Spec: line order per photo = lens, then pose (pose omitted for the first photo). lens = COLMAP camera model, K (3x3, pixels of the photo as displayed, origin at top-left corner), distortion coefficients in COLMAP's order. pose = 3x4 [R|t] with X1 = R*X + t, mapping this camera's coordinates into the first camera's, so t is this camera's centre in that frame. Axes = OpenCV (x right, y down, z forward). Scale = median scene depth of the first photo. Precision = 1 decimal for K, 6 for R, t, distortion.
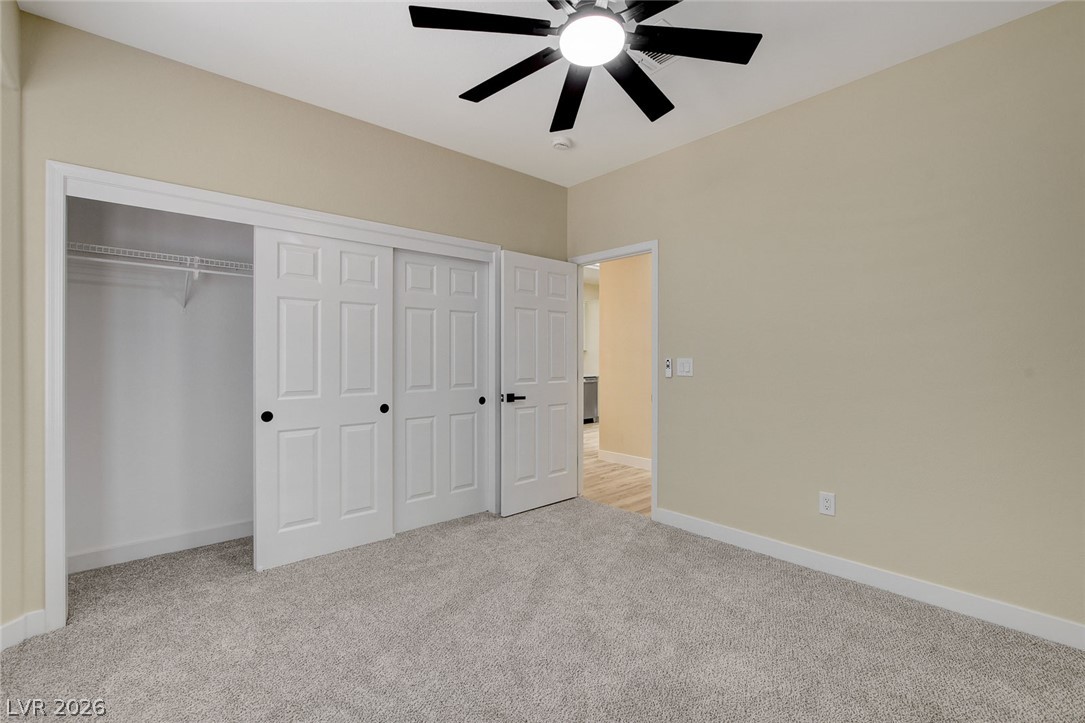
lens RADIAL K [[480.6, 0, 540.7], [0, 480.6, 358.0], [0, 0, 1]] dist [-0.025321, 0.000738]
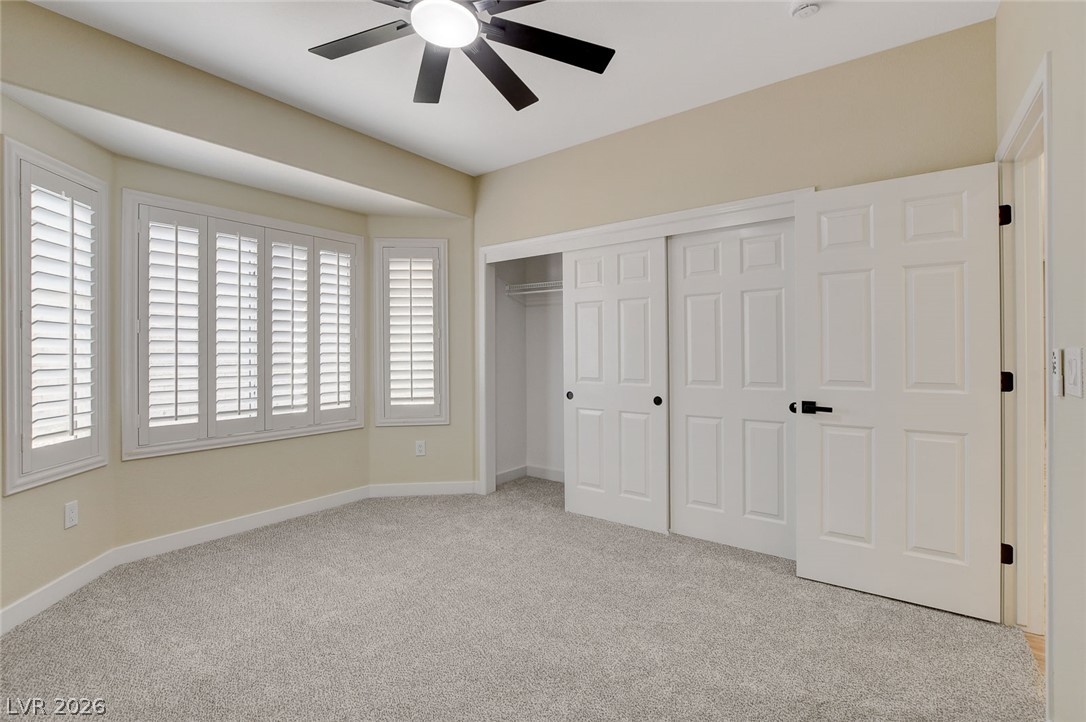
lens RADIAL K [[478.7, 0, 538.3], [0, 478.7, 351.1], [0, 0, 1]] dist [-0.012355, 0.000663]
pose [[0.203535, -0.000933, -0.979067, 0.545606], [0.007026, 0.999975, 0.000508, -0.000483], [0.979042, -0.006983, 0.203537, 0.505829]]
